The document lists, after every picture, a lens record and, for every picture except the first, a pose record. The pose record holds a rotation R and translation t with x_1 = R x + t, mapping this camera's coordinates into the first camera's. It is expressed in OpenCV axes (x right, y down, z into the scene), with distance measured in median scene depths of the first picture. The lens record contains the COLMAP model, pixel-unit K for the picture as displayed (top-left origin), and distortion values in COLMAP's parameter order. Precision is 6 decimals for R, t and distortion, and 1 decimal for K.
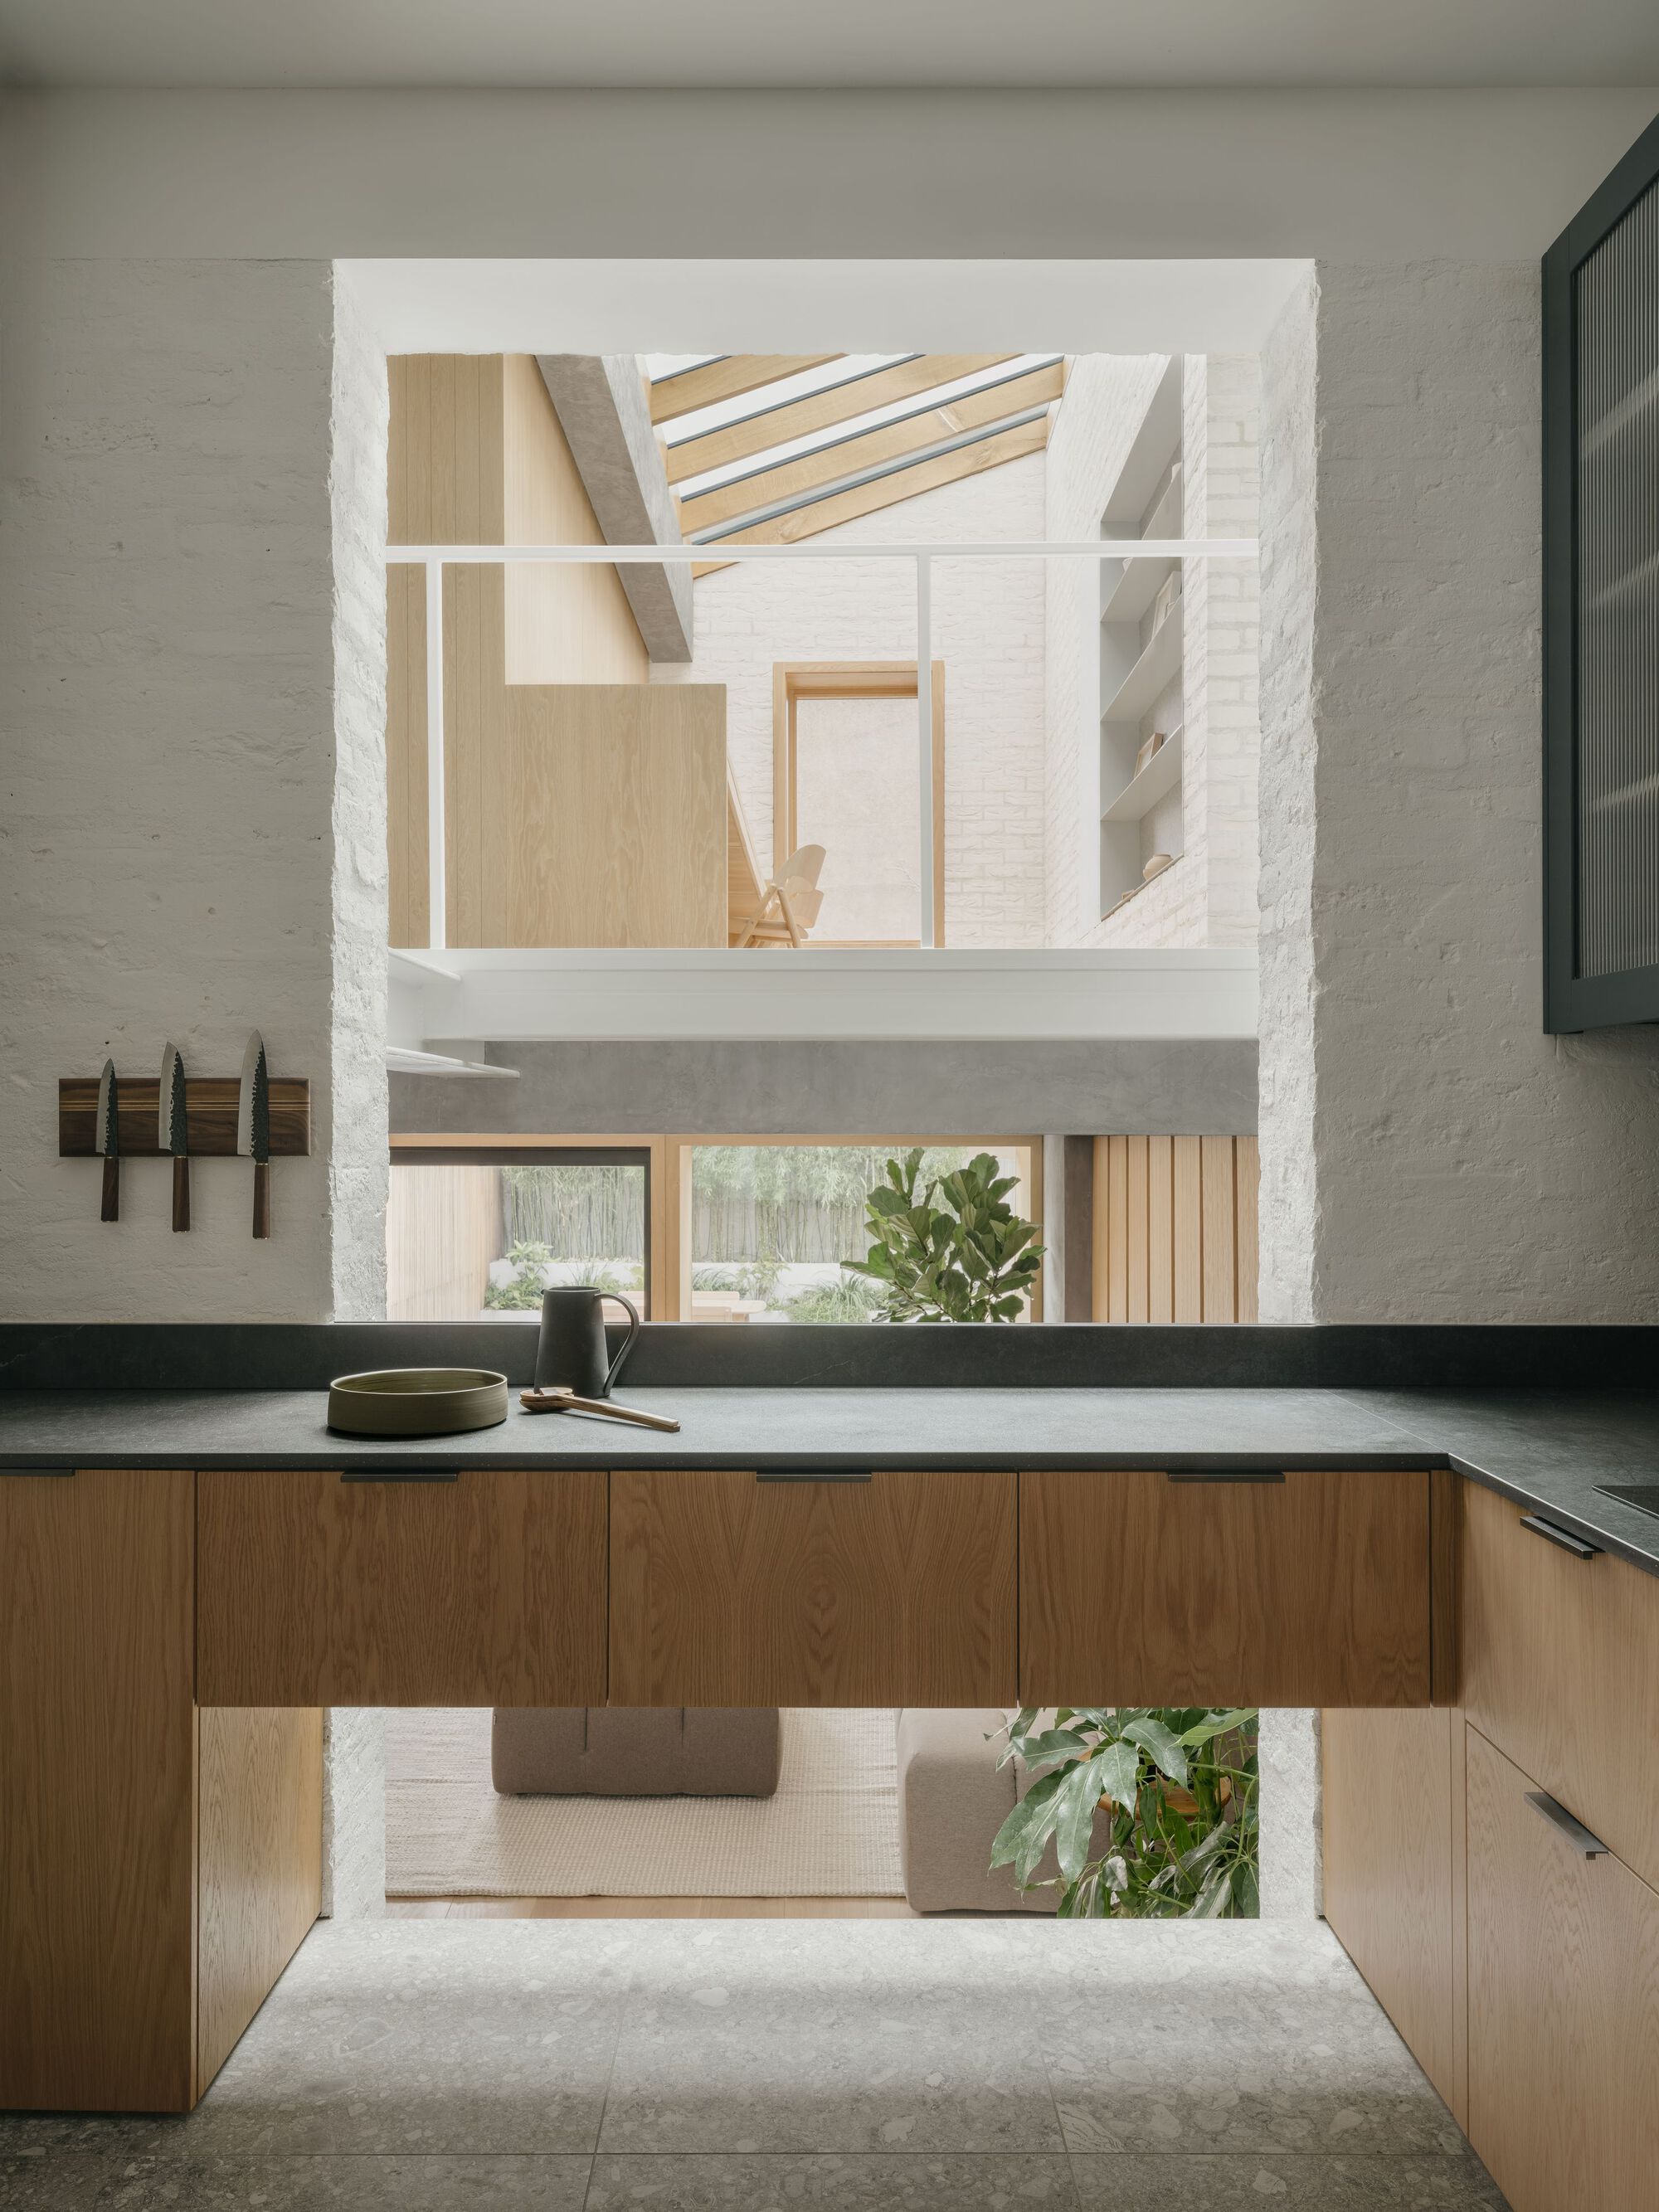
lens RADIAL K [[1641.4, 0, 820.9], [0, 1641.4, 1124.6], [0, 0, 1]] dist [0.030065, -0.021408]
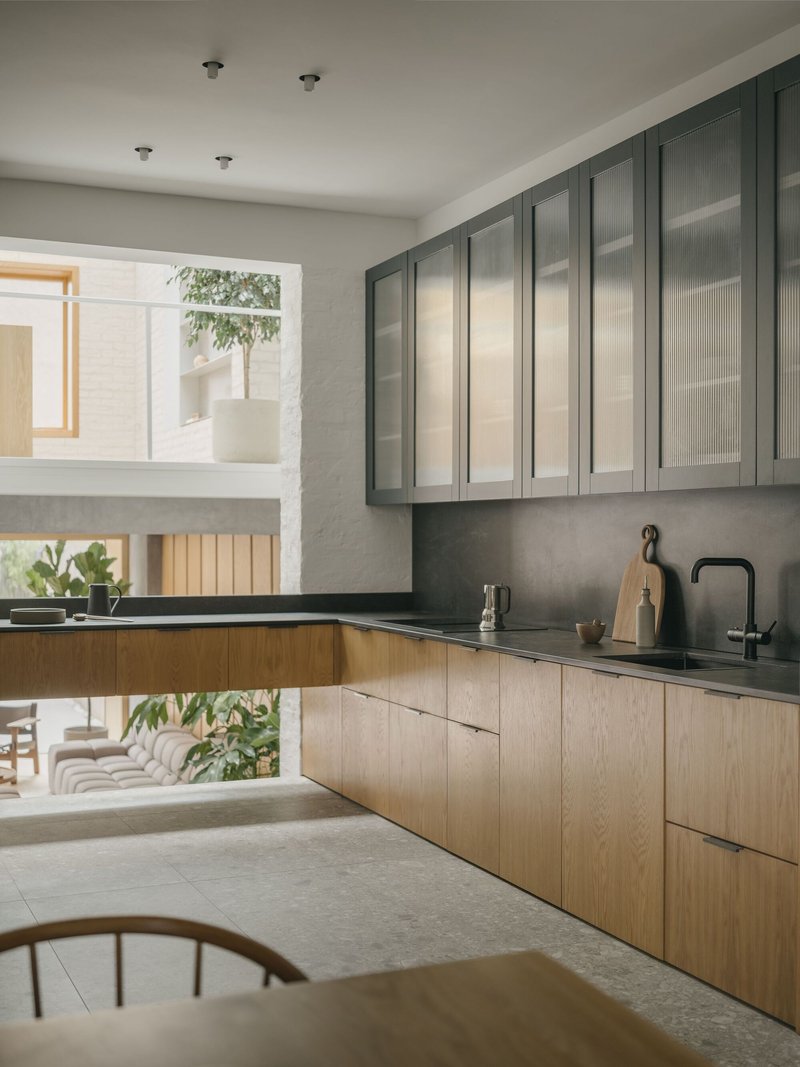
lens RADIAL K [[1283.6, 0, 398.3], [0, 1283.6, 544.3], [0, 0, 1]] dist [-0.031215, 0.000000]
pose [[0.918933, -0.001791, 0.394408, -0.308713], [-0.004788, 0.999865, 0.015697, -0.009692], [-0.394383, -0.016313, 0.918801, -0.829283]]
